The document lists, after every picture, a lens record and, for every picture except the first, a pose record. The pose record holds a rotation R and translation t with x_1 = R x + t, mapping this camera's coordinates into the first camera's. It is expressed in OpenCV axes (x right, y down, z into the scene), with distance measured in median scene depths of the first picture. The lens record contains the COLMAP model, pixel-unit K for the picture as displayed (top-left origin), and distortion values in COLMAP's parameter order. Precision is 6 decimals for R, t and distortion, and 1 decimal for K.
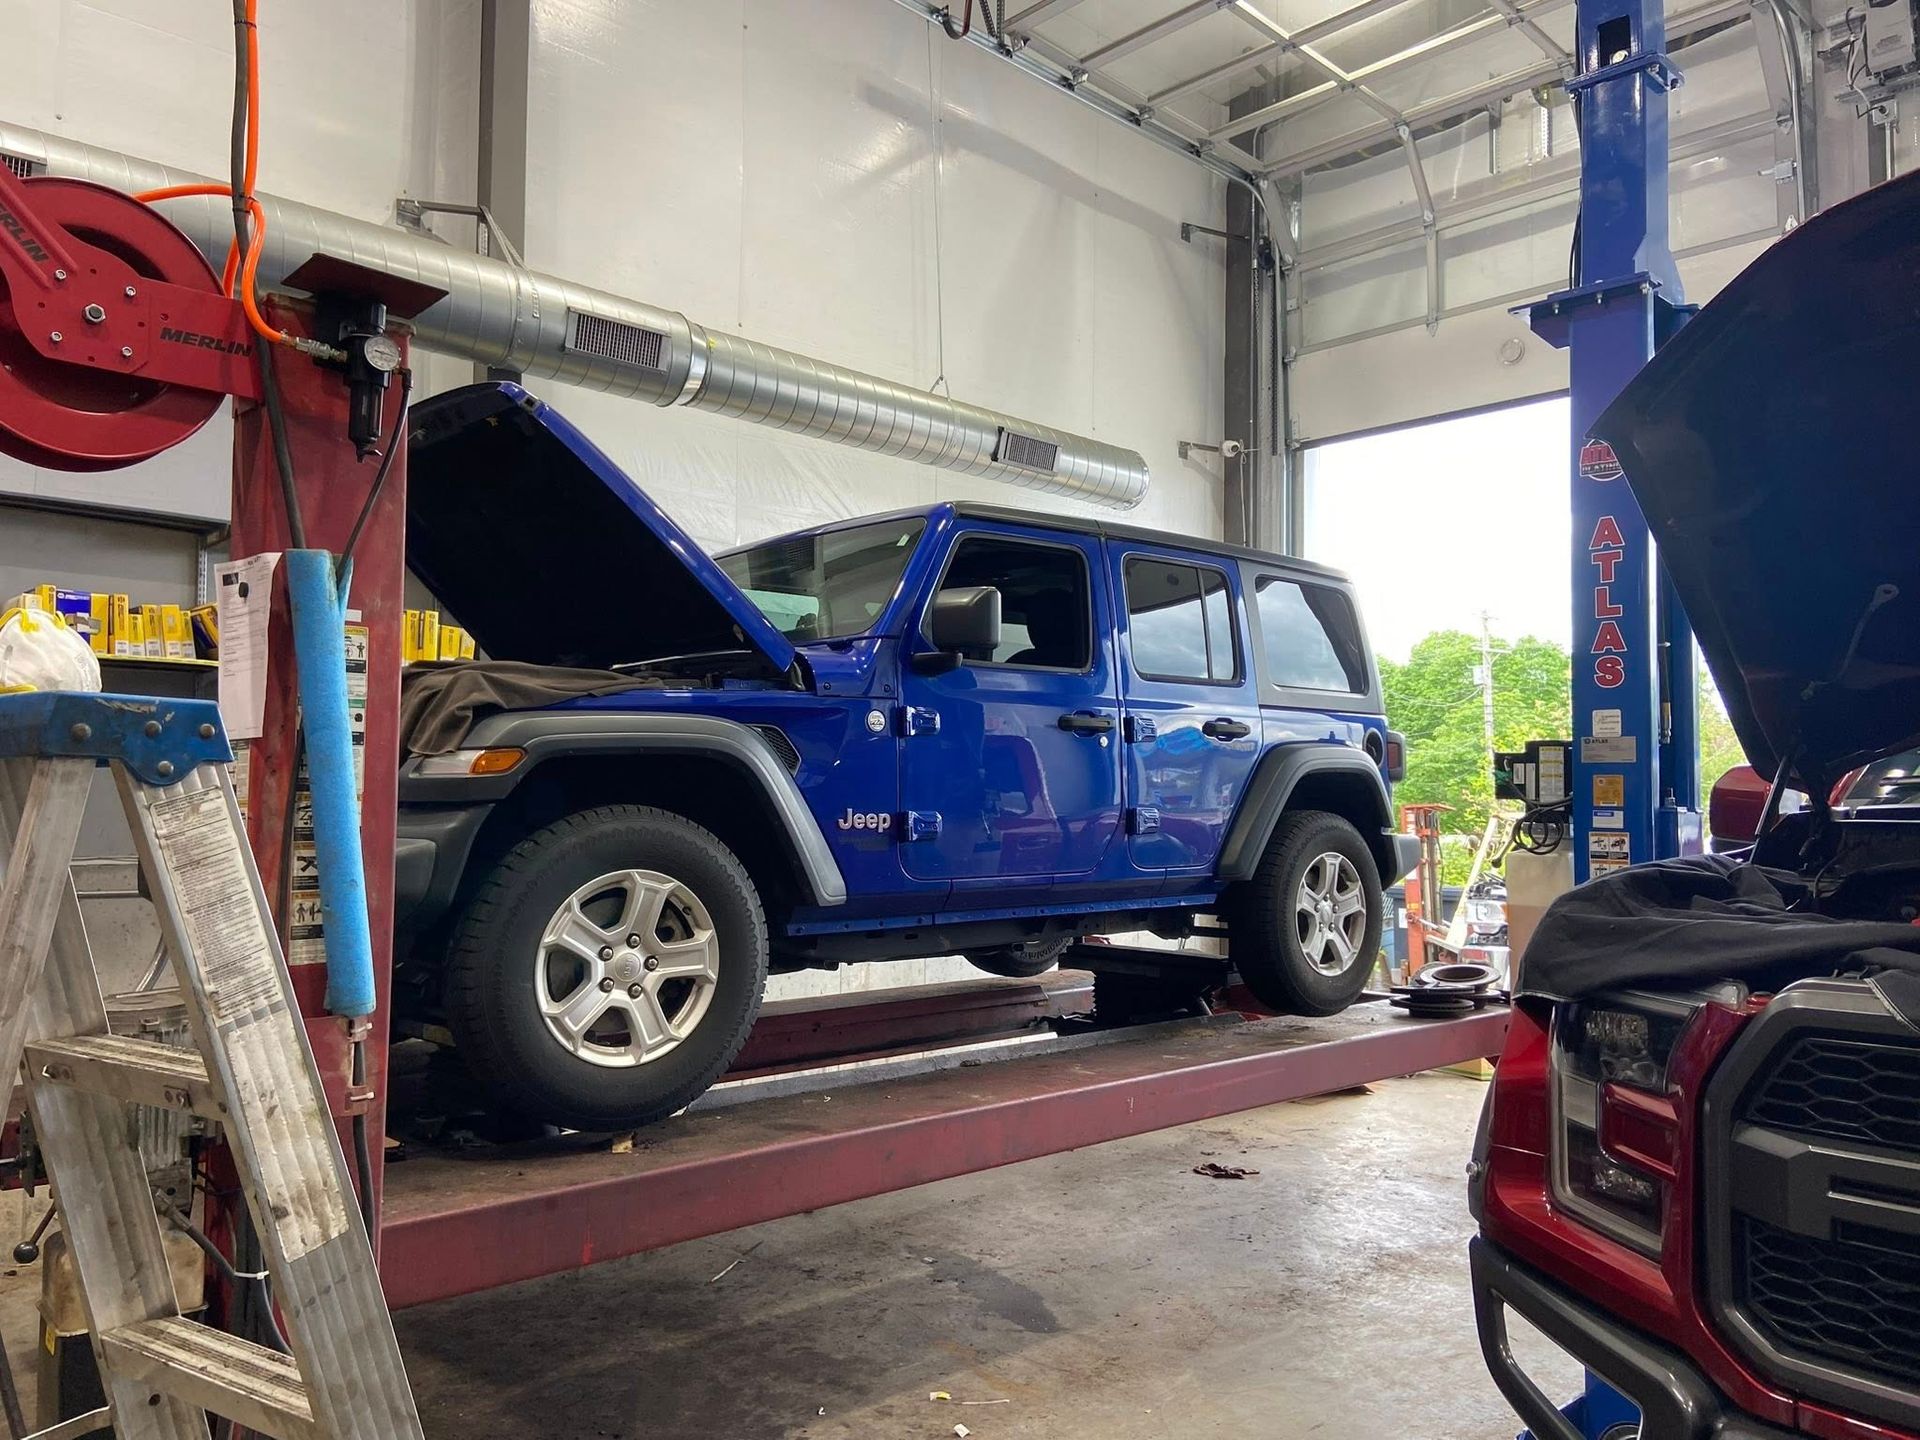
lens RADIAL K [[1463.7, 0, 963.9], [0, 1463.7, 724.6], [0, 0, 1]] dist [0.042623, -0.008764]
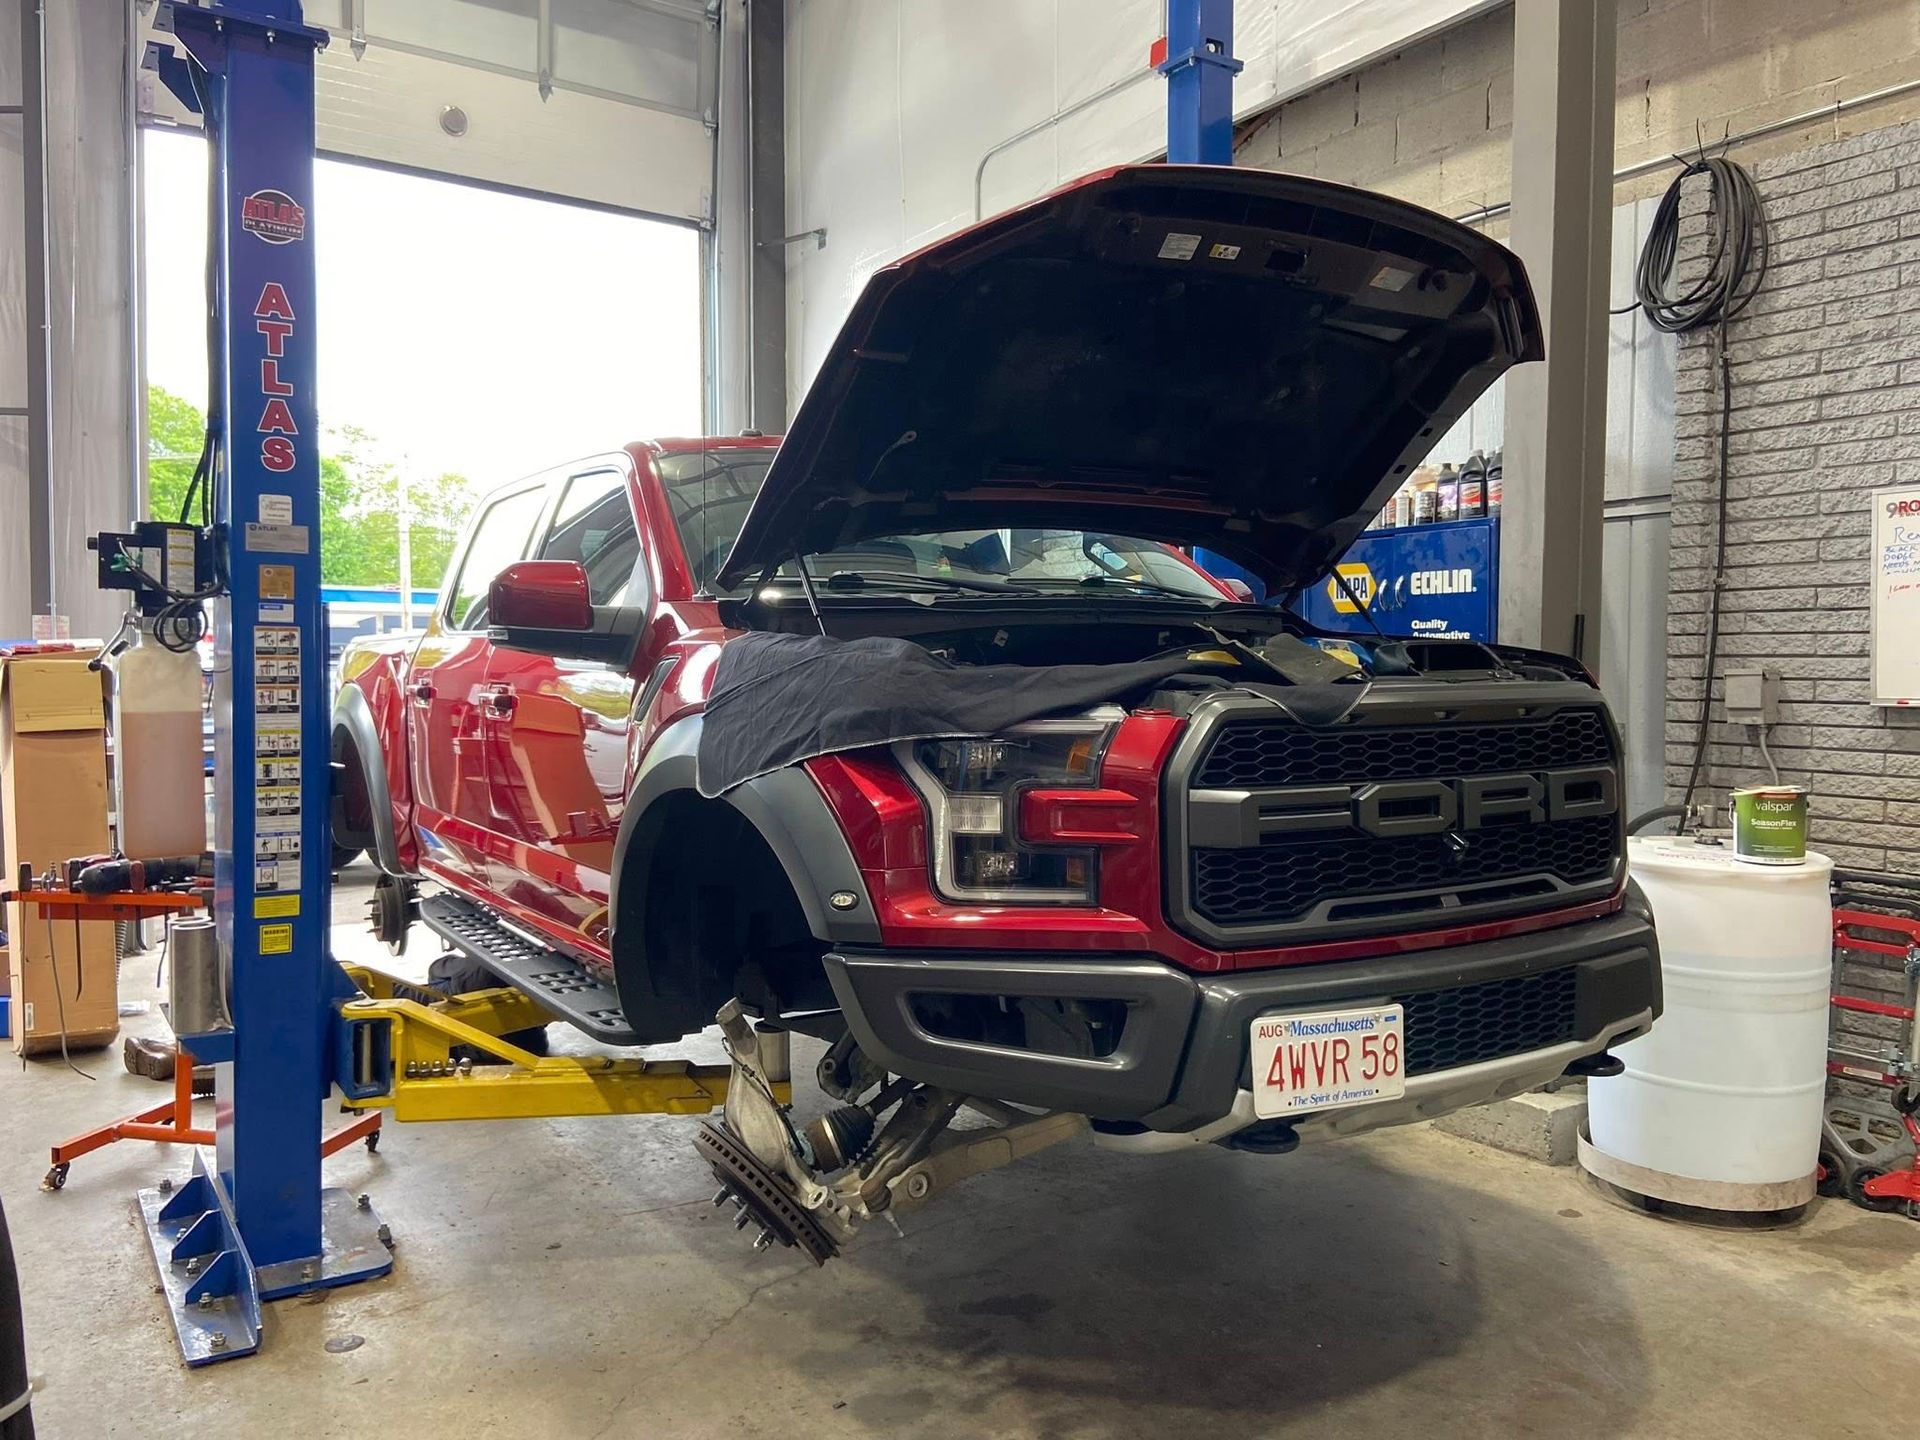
lens RADIAL K [[1463.7, 0, 957.8], [0, 1463.7, 715.6], [0, 0, 1]] dist [0.042623, -0.008764]
pose [[0.185358, -0.043378, 0.981713, -0.405365], [-0.059727, 0.996681, 0.055317, 0.051303], [-0.980854, -0.068889, 0.182152, 0.397873]]
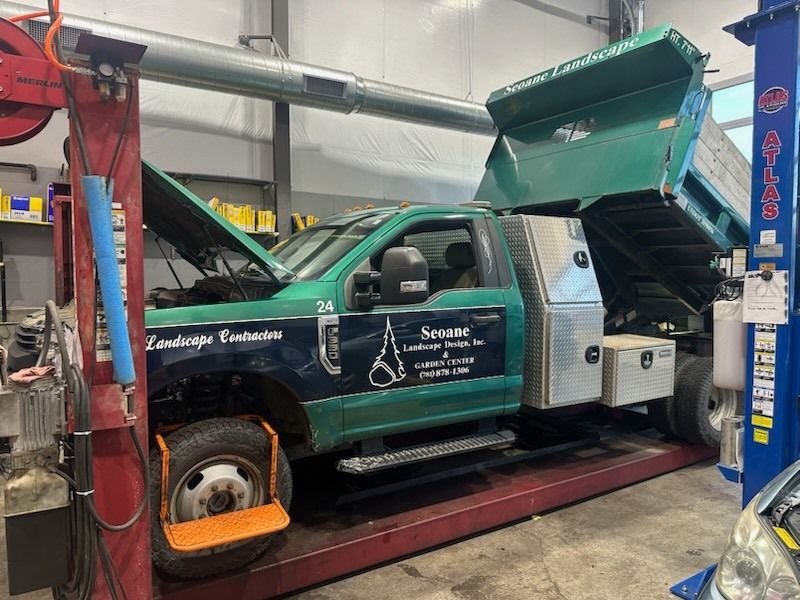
lens RADIAL K [[571.4, 0, 403.4], [0, 571.4, 300.1], [0, 0, 1]] dist [0.012824, -0.007077]
pose [[0.979916, -0.007025, -0.199289, 0.106806], [0.025933, 0.995382, 0.092426, -0.000693], [0.197719, -0.095737, 0.975572, 0.137534]]
